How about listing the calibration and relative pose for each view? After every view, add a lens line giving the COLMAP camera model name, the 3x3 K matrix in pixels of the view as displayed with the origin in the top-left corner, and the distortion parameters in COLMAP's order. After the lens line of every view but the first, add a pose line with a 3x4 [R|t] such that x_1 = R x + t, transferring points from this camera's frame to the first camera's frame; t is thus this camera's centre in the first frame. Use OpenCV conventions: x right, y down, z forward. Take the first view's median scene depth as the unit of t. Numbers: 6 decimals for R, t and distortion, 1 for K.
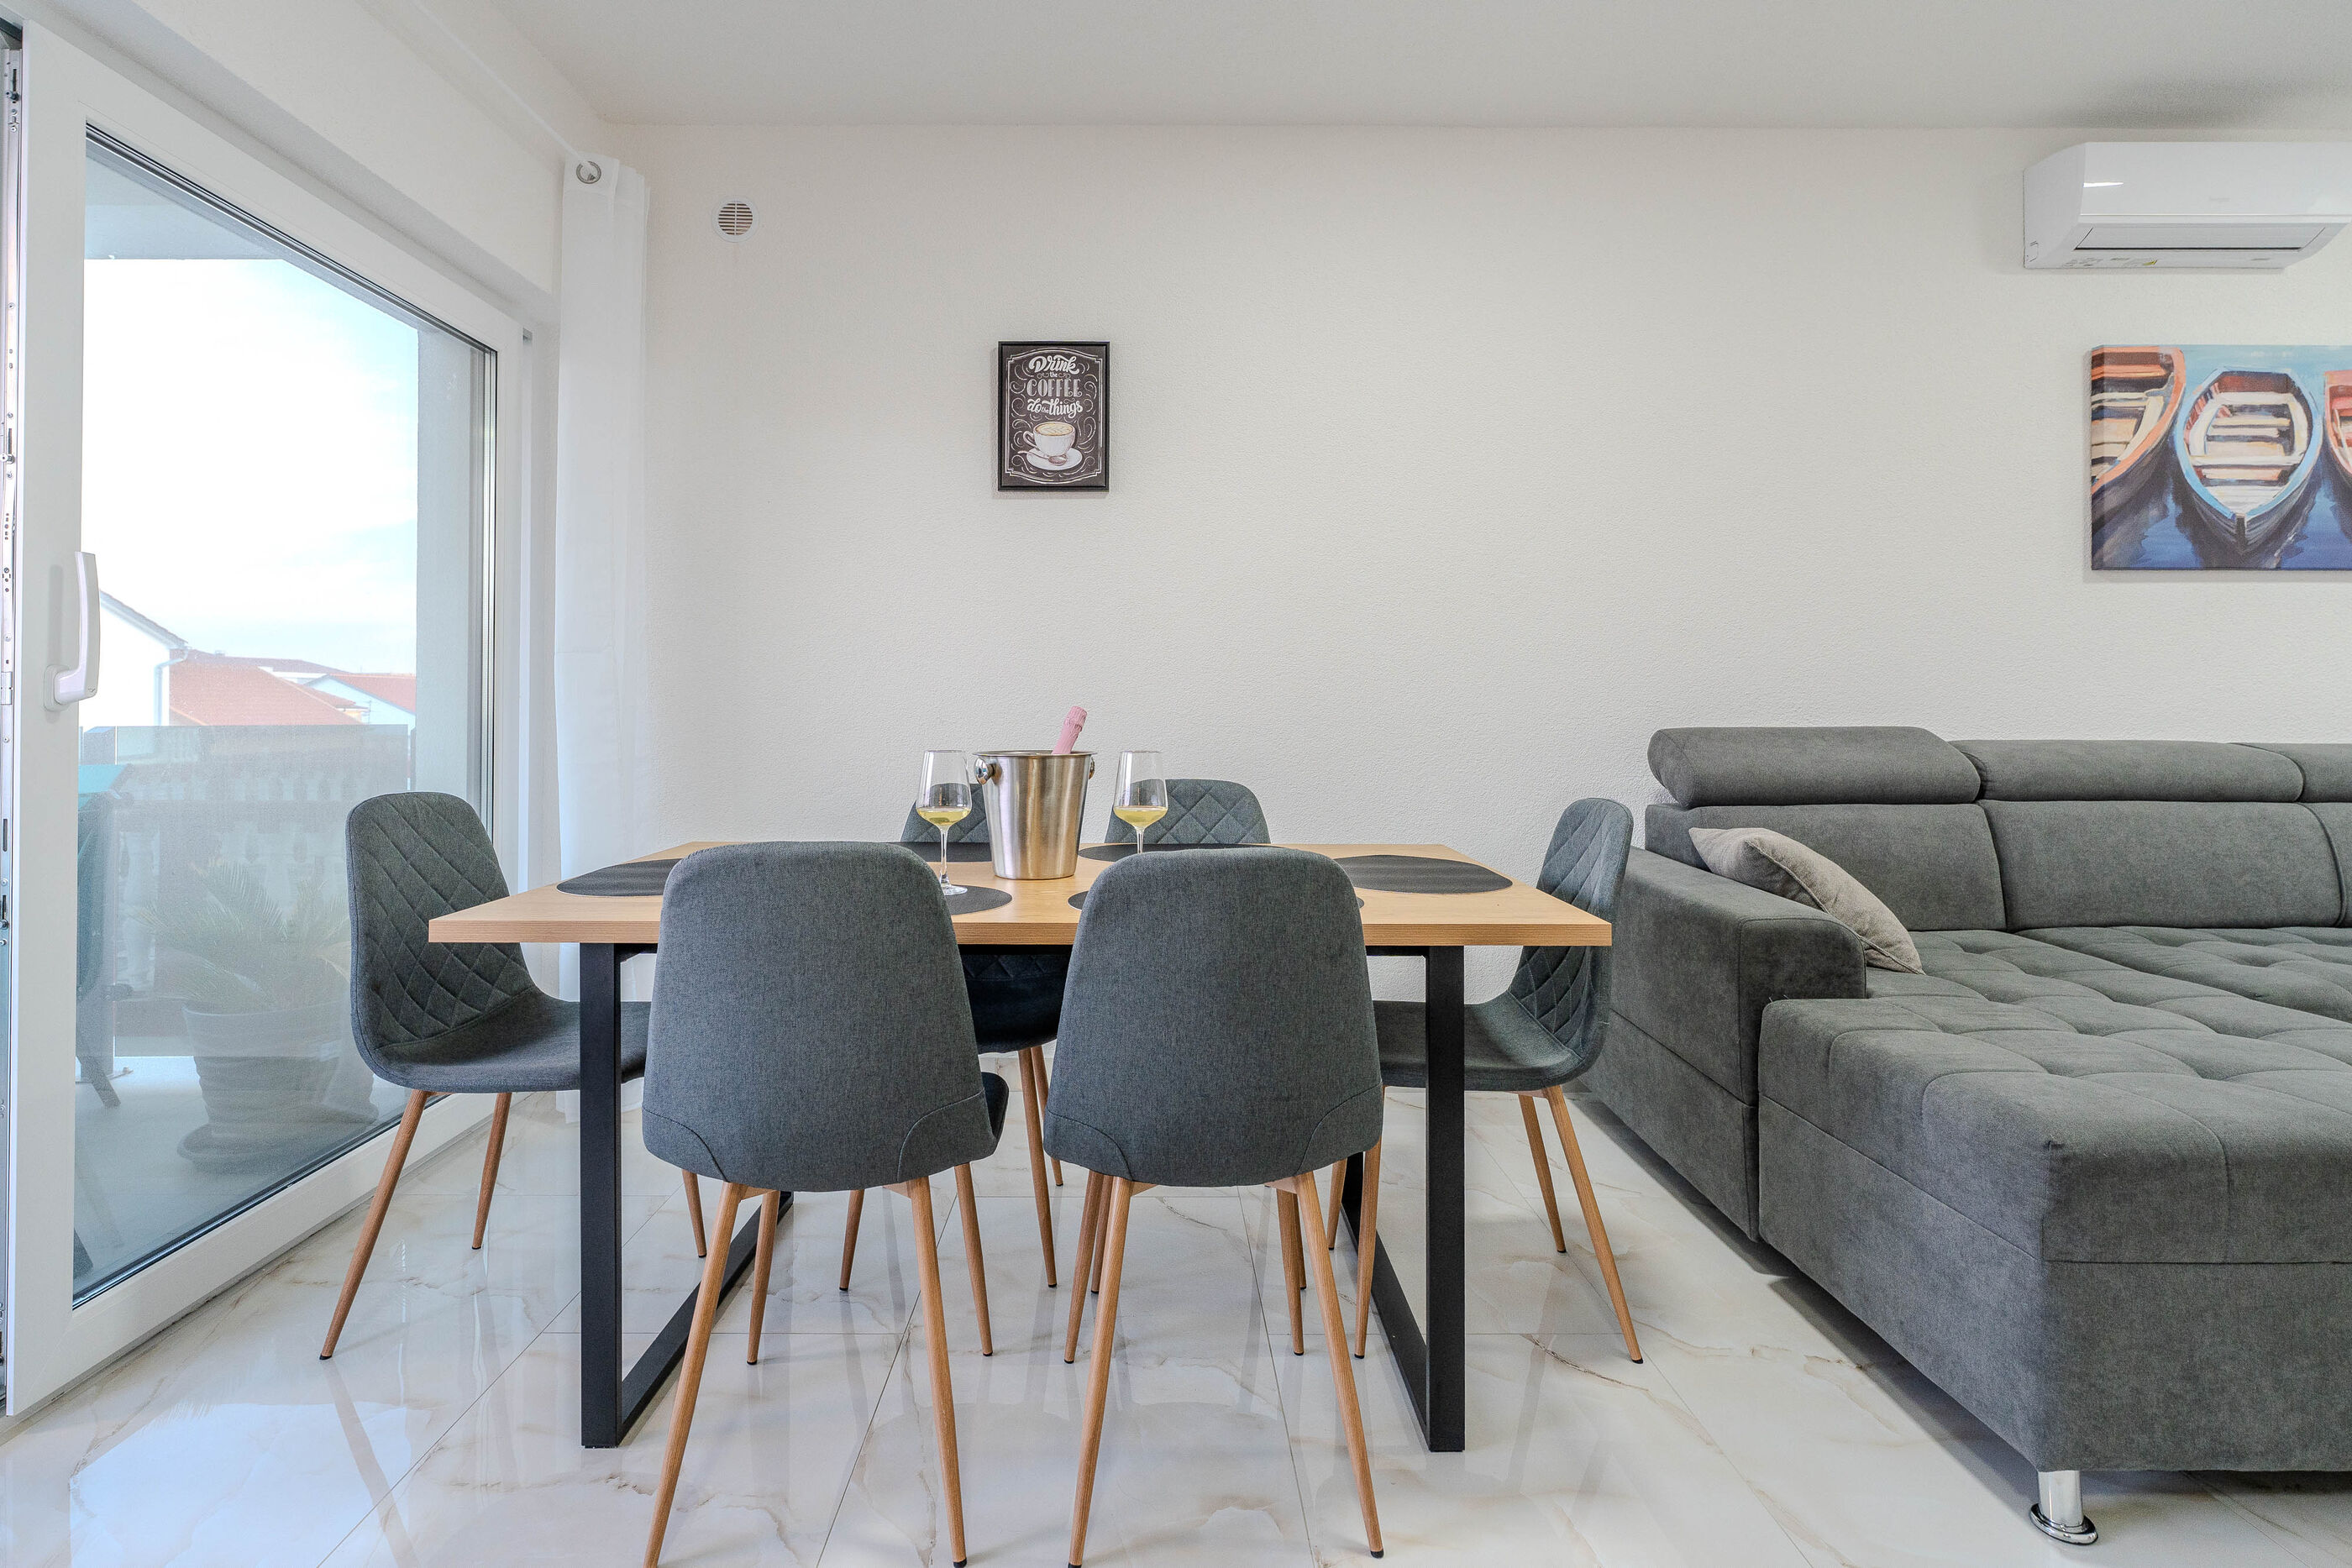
lens RADIAL K [[1155.7, 0, 1169.0], [0, 1155.7, 721.6], [0, 0, 1]] dist [-0.001836, -0.001563]
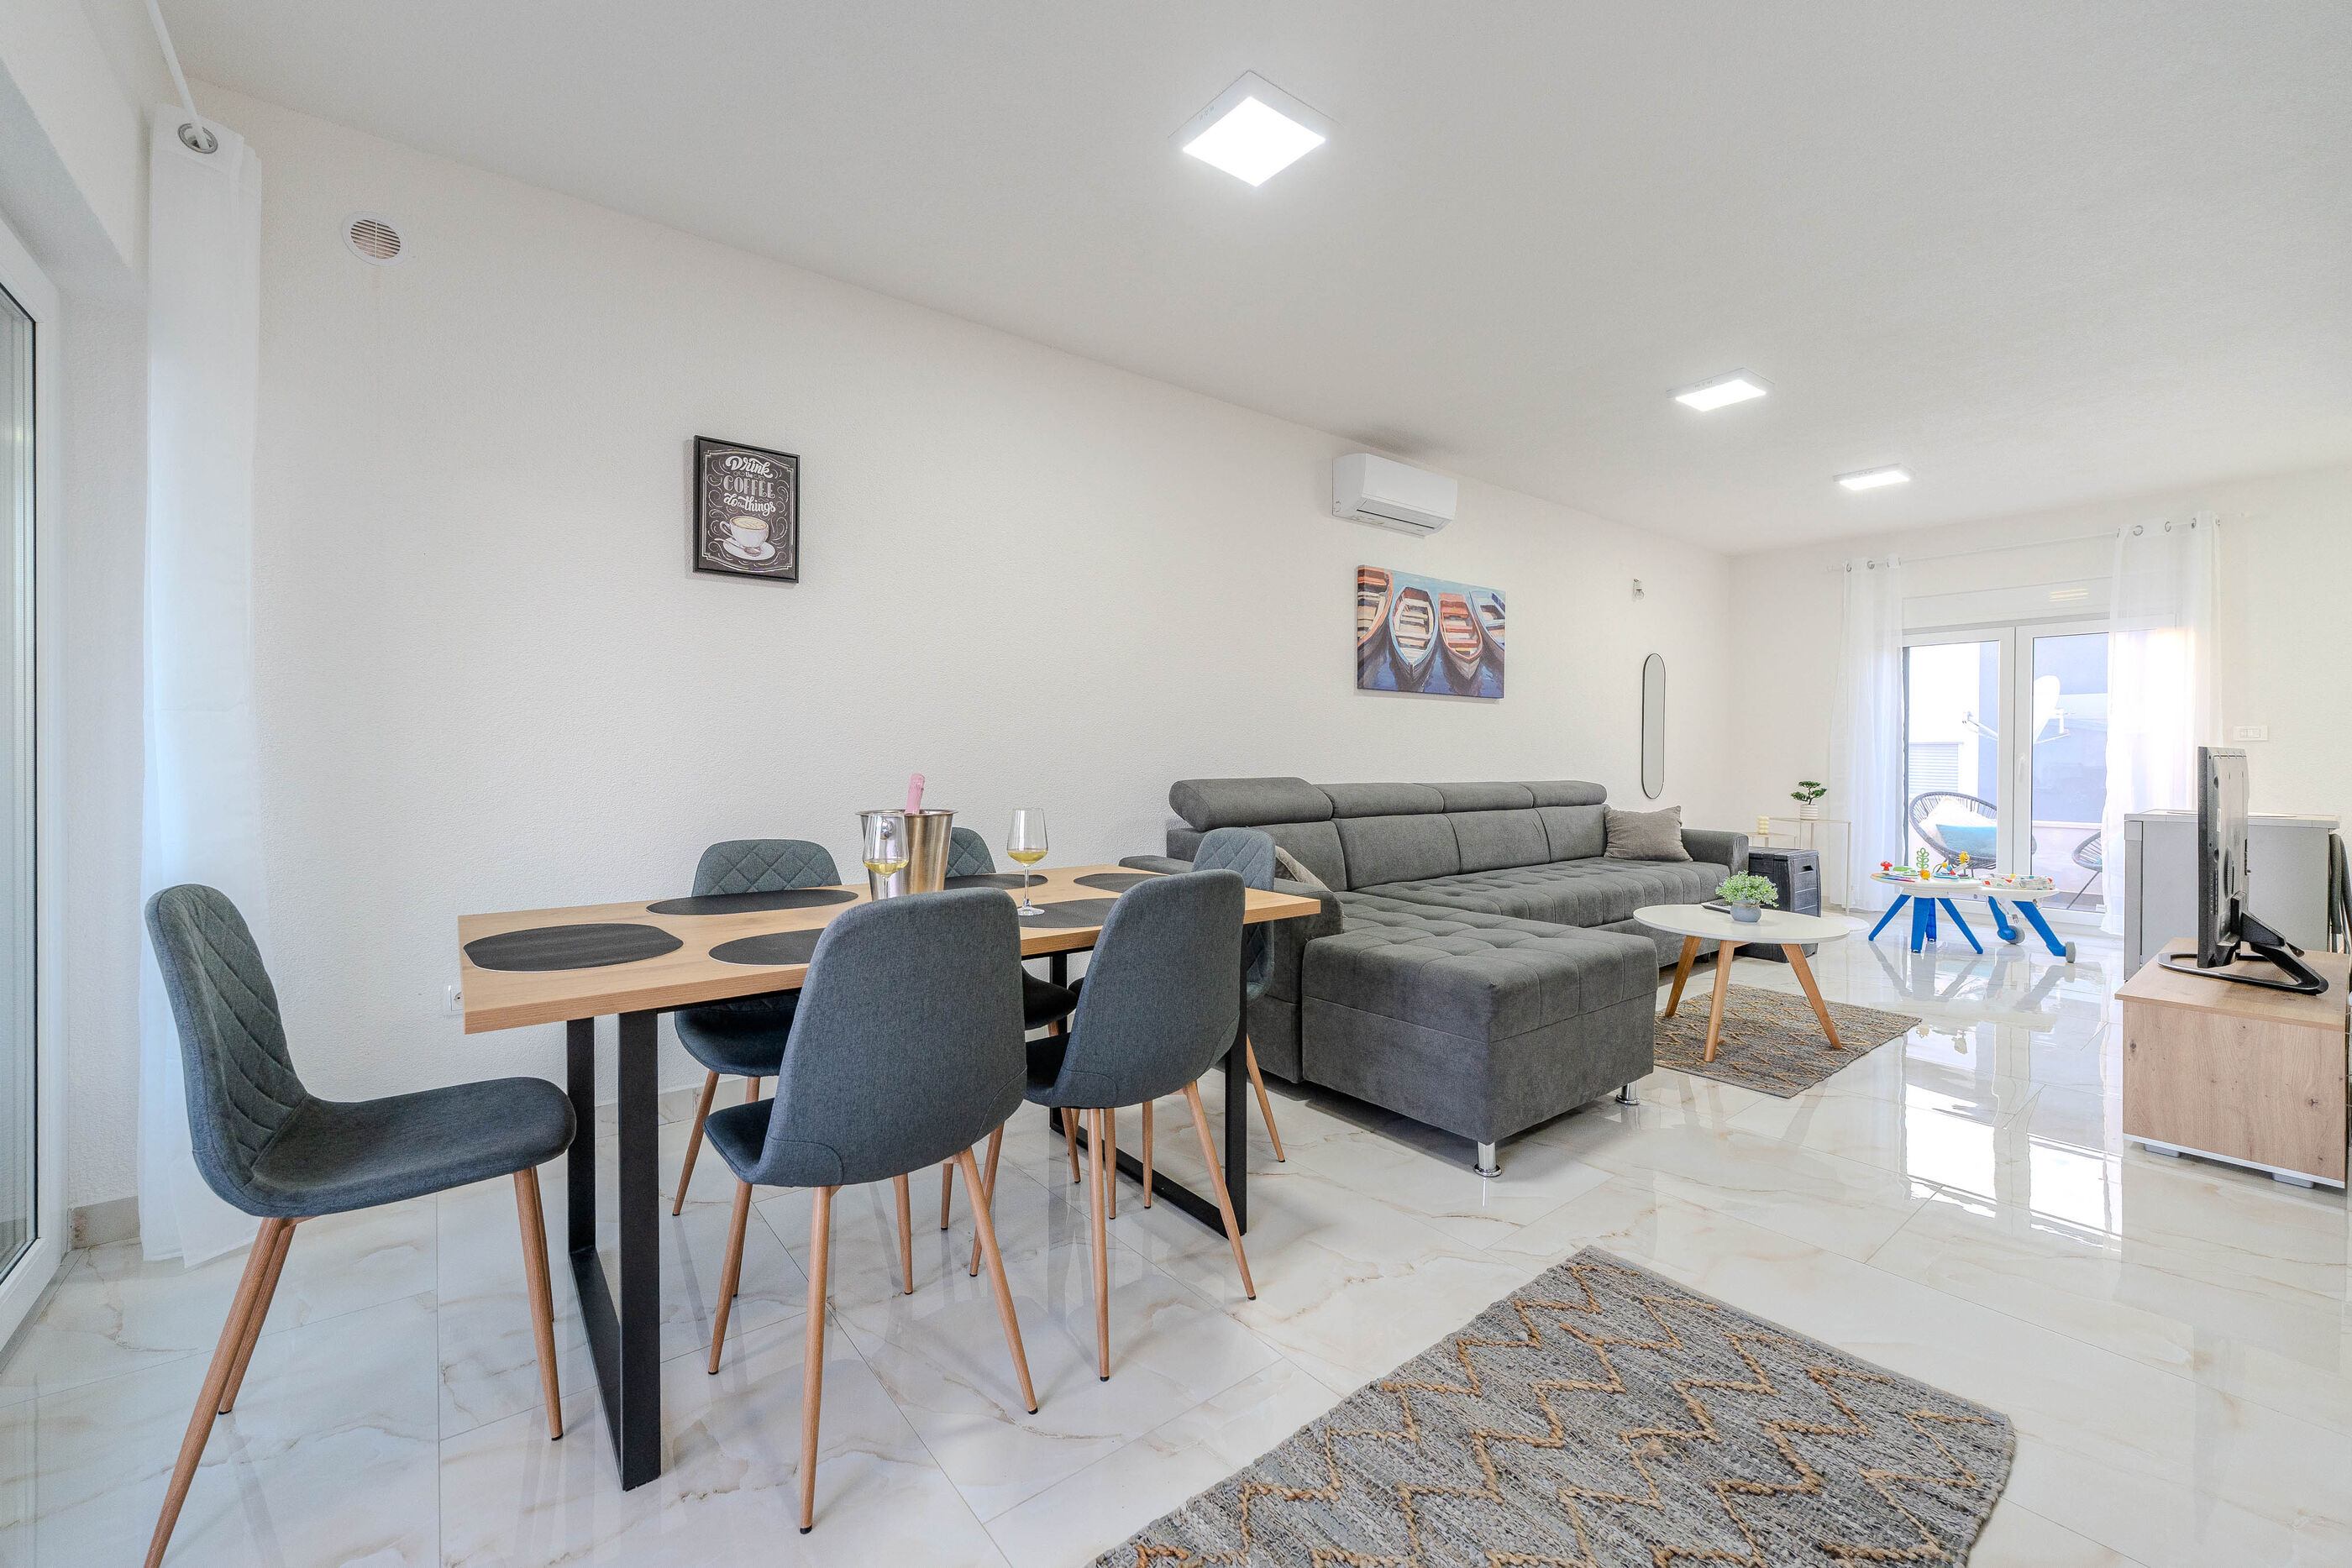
lens RADIAL K [[934.7, 0, 1176.0], [0, 934.7, 784.0], [0, 0, 1]] dist [-0.001920, -0.000259]
pose [[0.788857, -0.016944, 0.614343, -0.336734], [0.004941, 0.999762, 0.021230, -0.015146], [-0.614557, -0.013712, 0.788753, 0.017863]]
